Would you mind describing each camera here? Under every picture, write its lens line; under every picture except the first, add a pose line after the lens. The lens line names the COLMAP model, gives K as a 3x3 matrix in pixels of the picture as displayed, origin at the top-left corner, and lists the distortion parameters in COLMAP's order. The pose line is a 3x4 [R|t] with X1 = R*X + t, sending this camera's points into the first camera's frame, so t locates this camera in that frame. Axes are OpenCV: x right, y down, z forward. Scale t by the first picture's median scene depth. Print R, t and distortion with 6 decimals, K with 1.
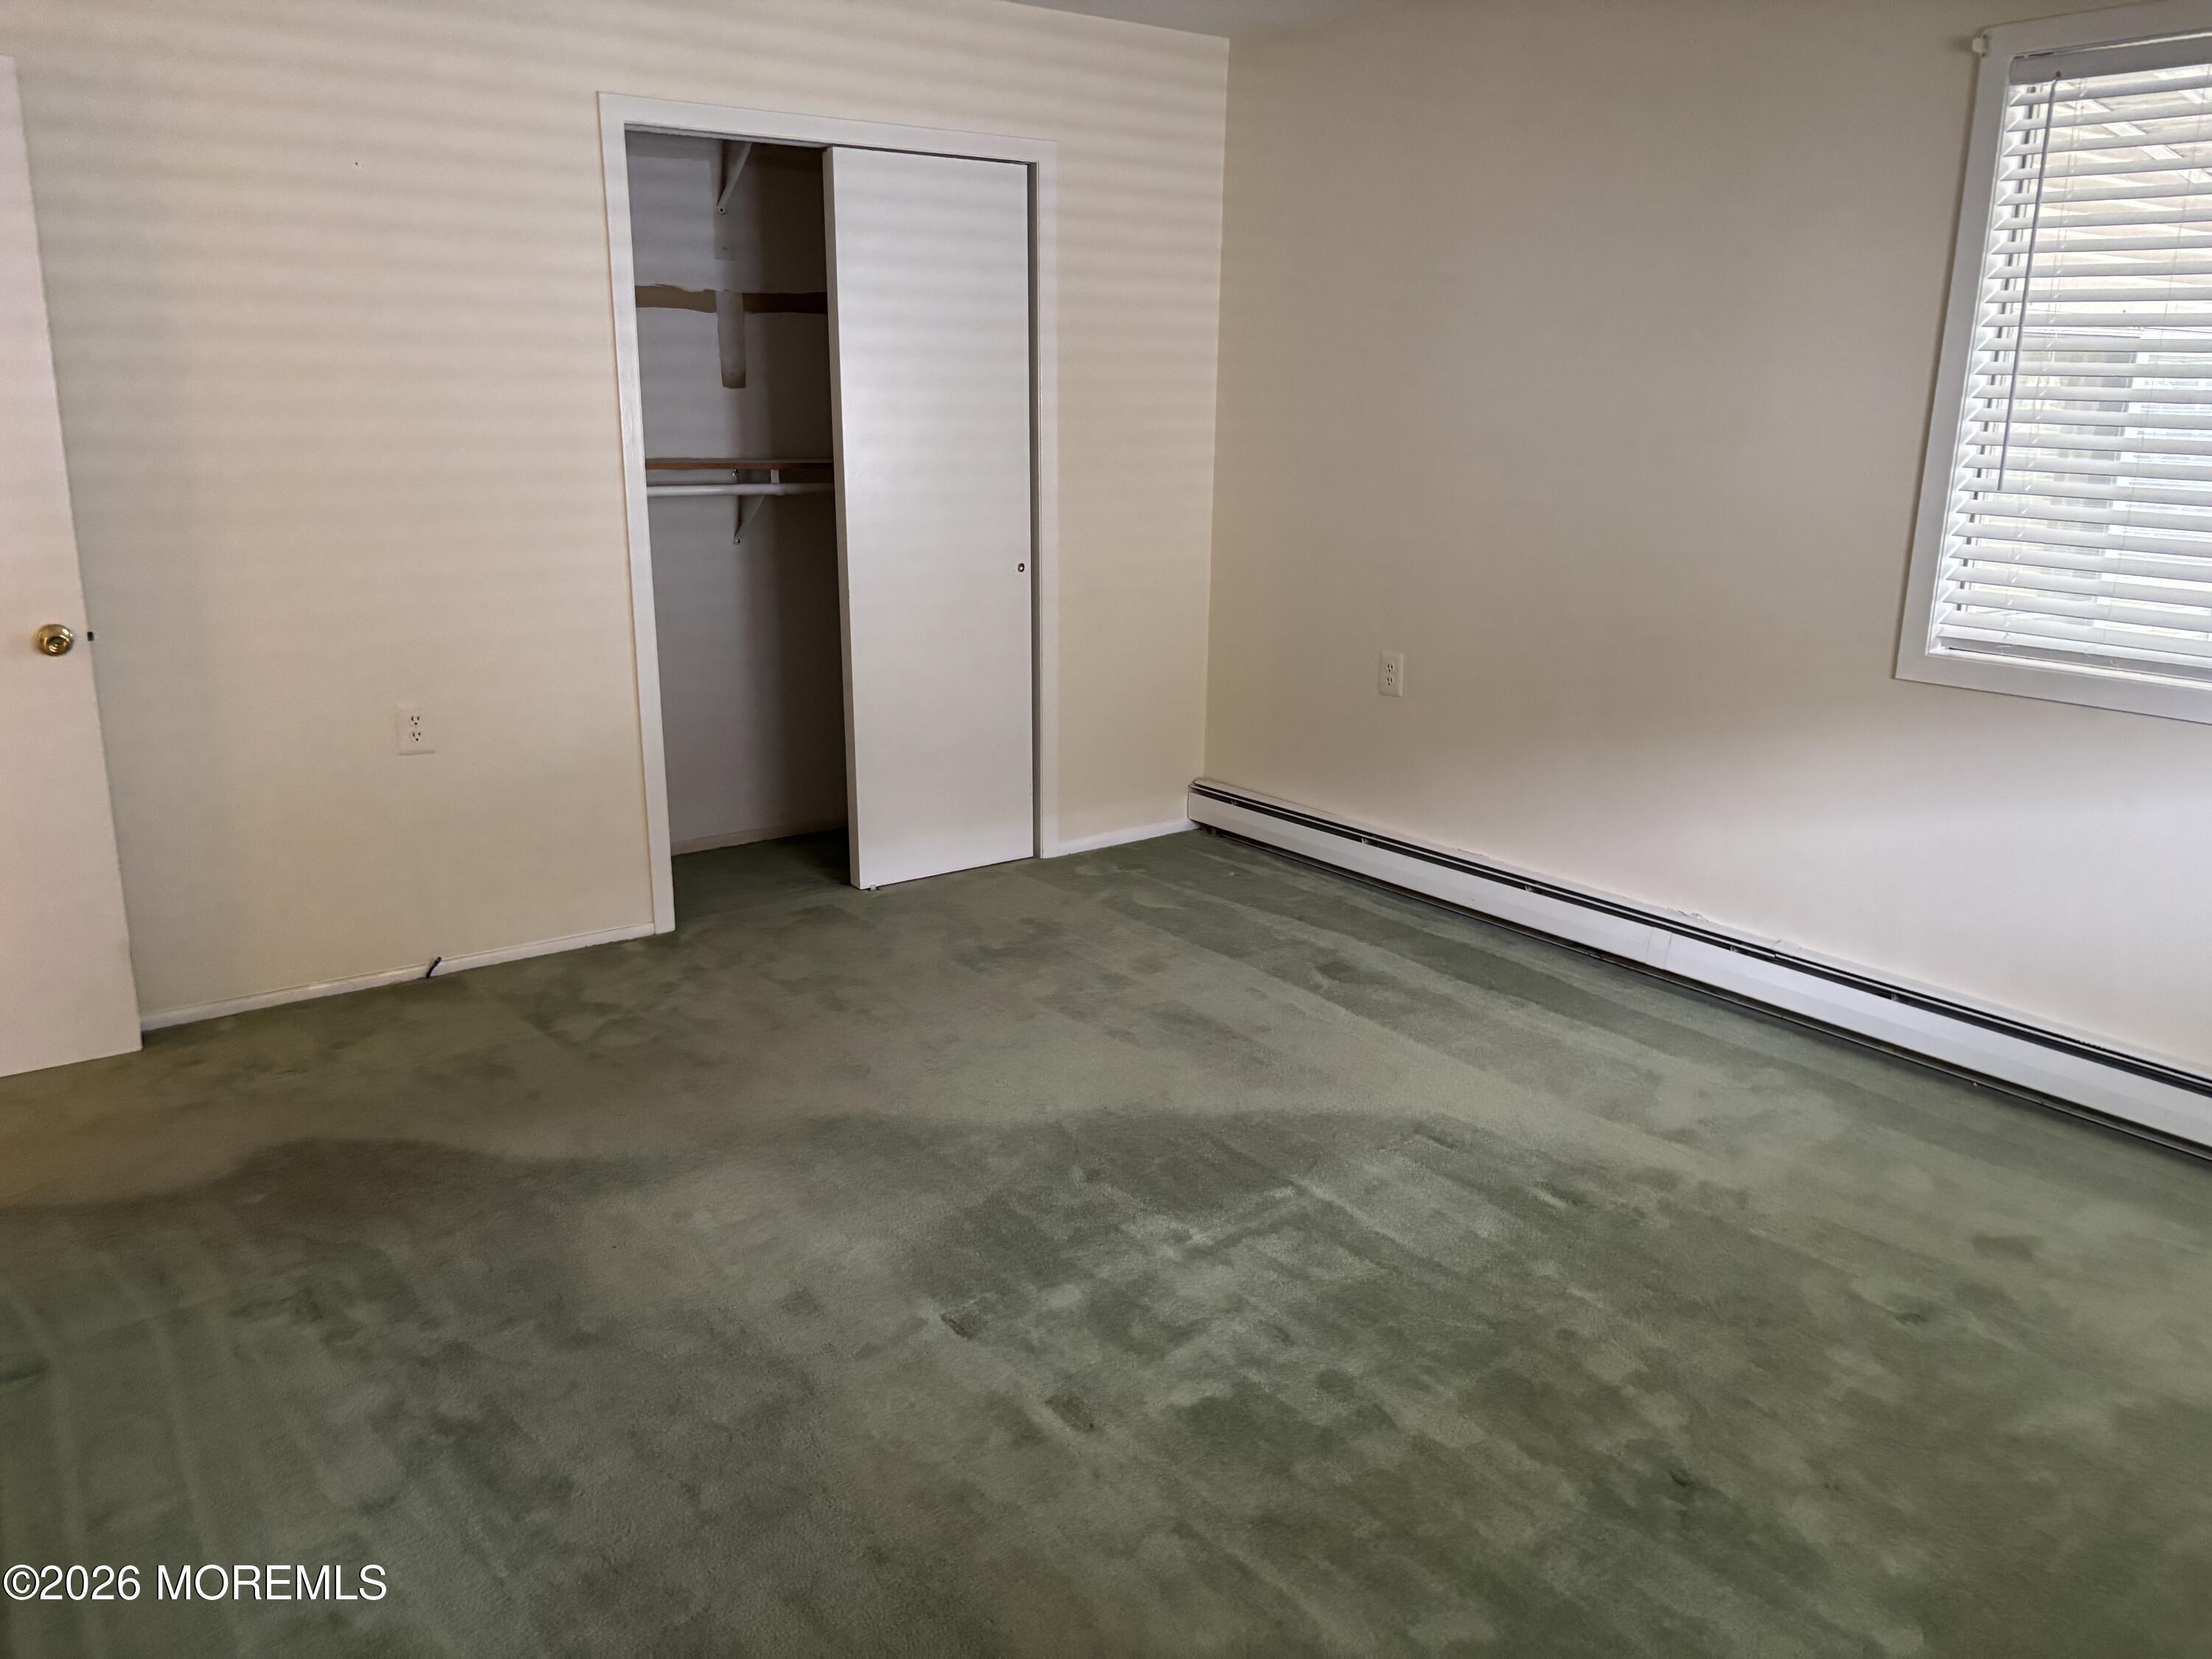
lens RADIAL K [[1654.6, 0, 1106.0], [0, 1654.6, 829.5], [0, 0, 1]] dist [0.004132, 0.006065]
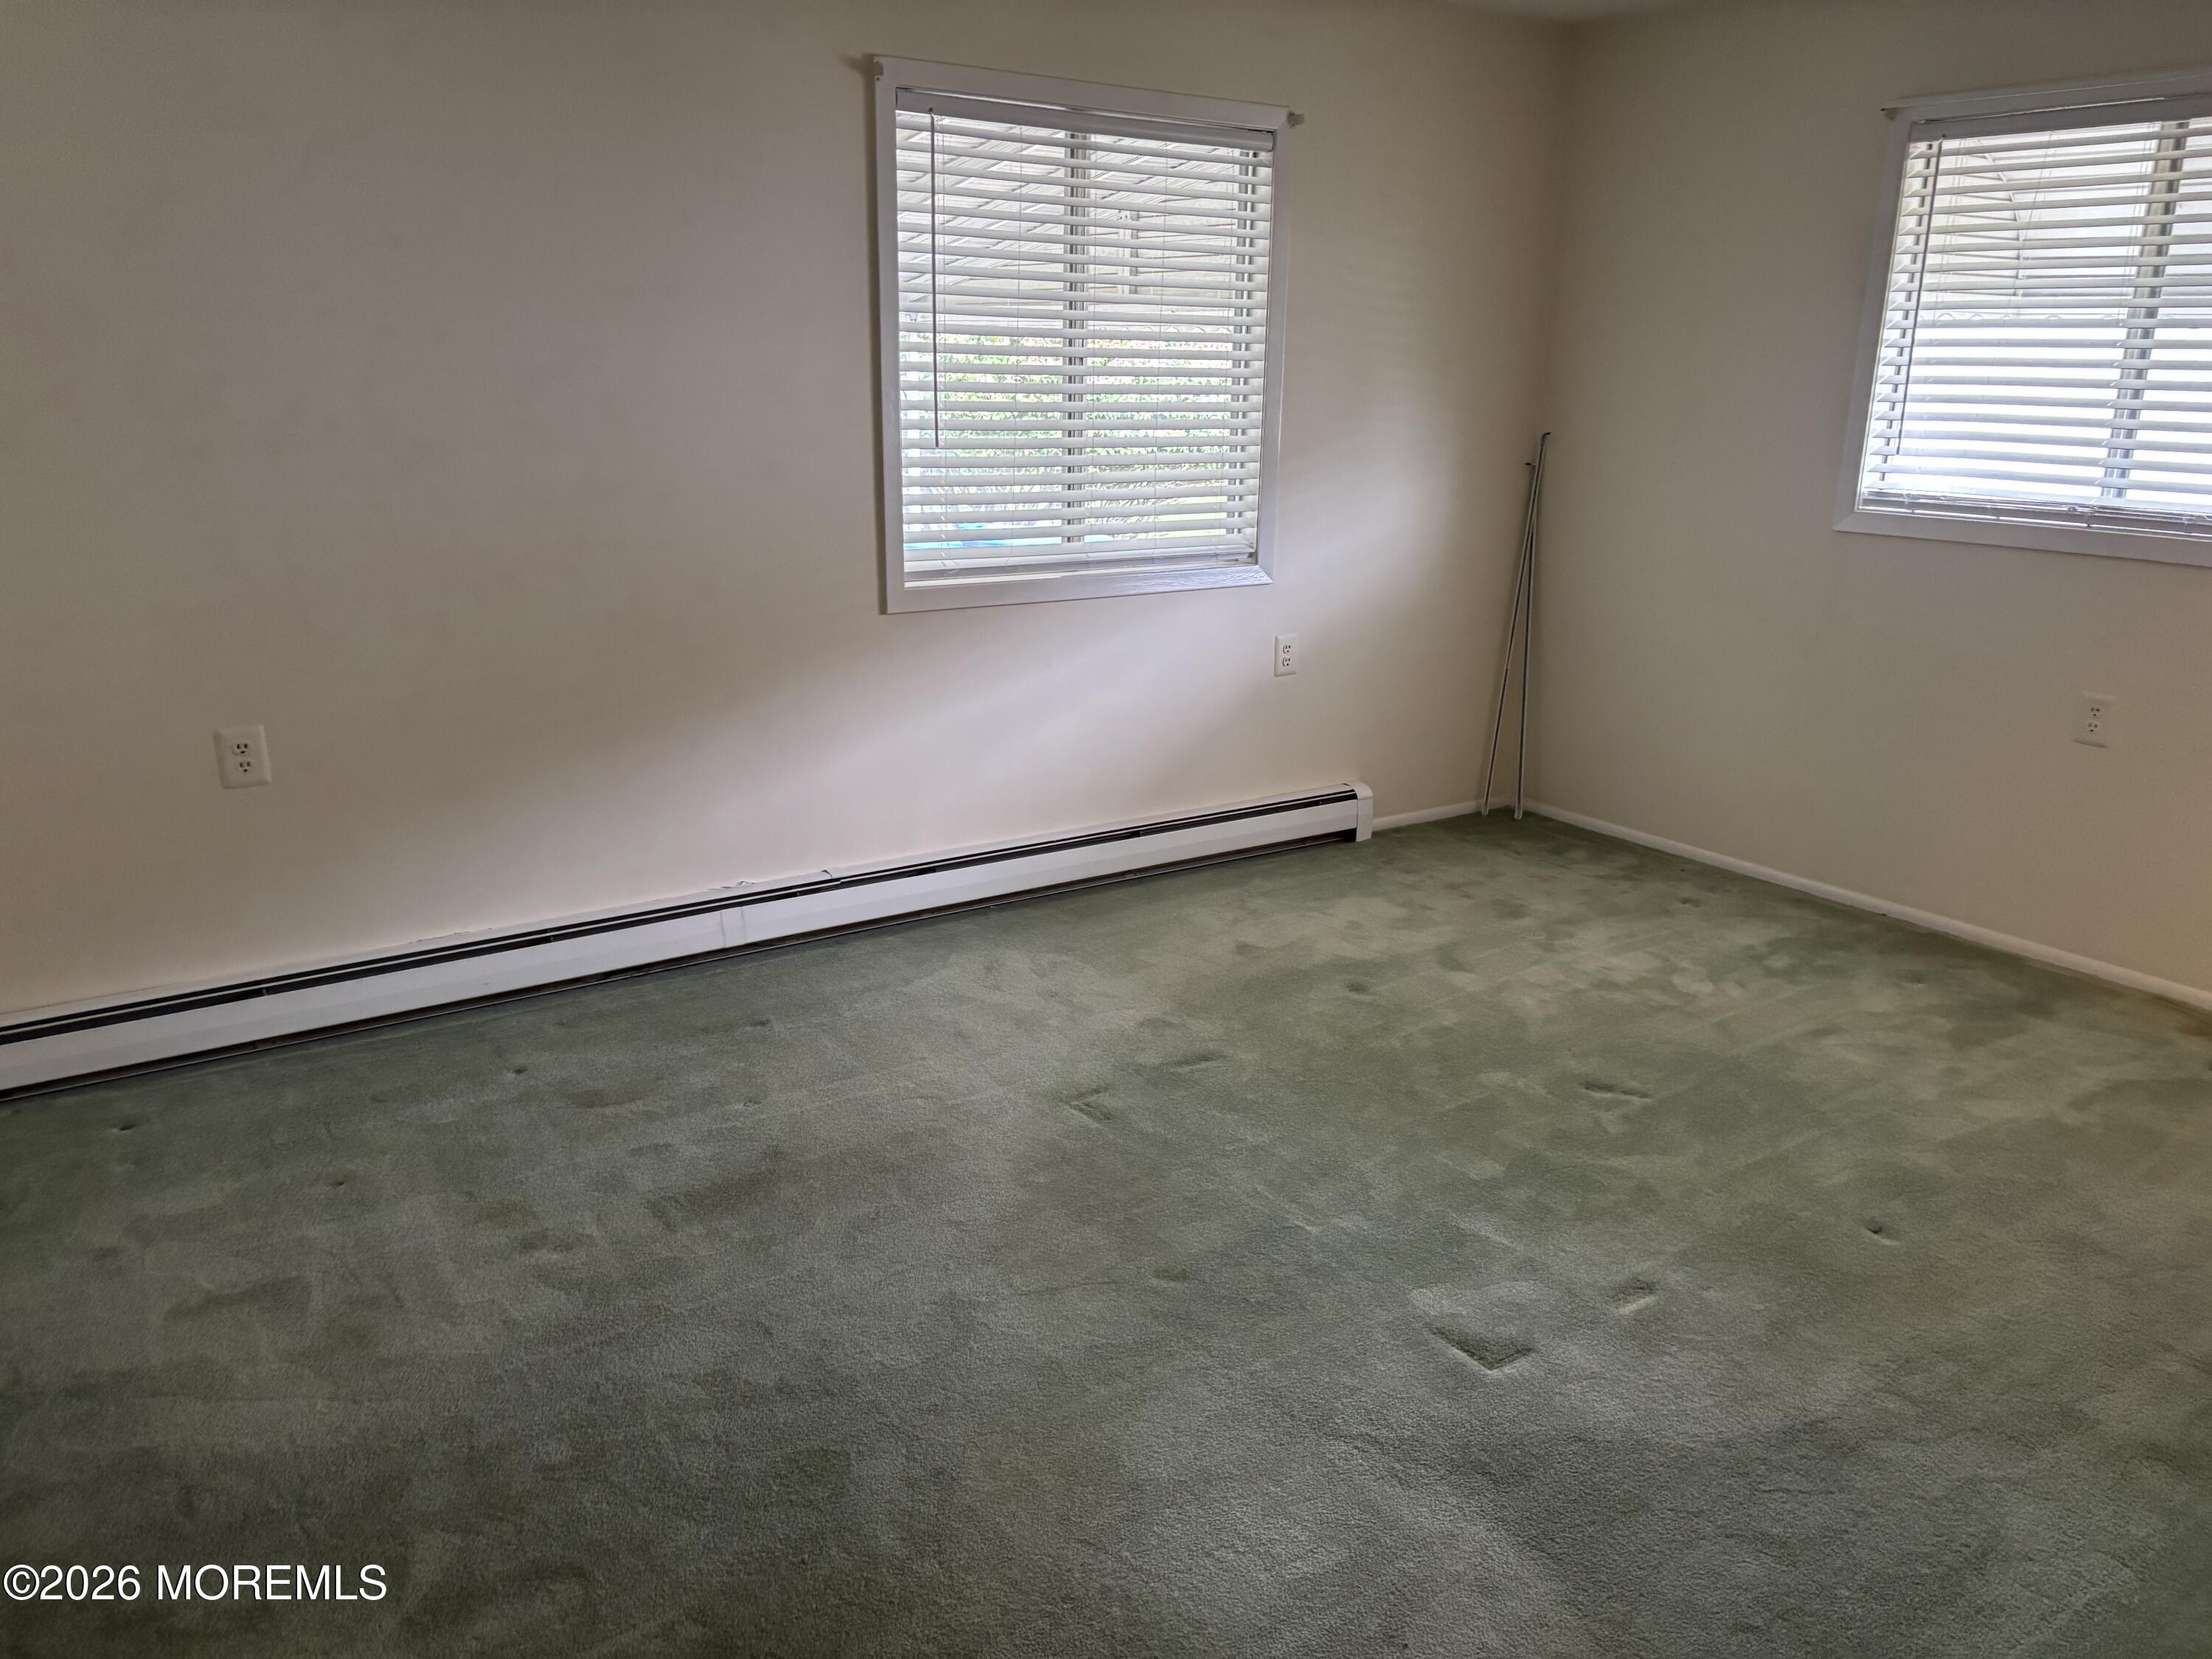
lens RADIAL K [[1630.3, 0, 1104.4], [0, 1630.3, 862.6], [0, 0, 1]] dist [0.003680, 0.000511]
pose [[0.016623, -0.298335, 0.954317, -0.629527], [0.236865, 0.928455, 0.286124, -0.205687], [-0.971400, 0.221288, 0.086098, 0.735547]]
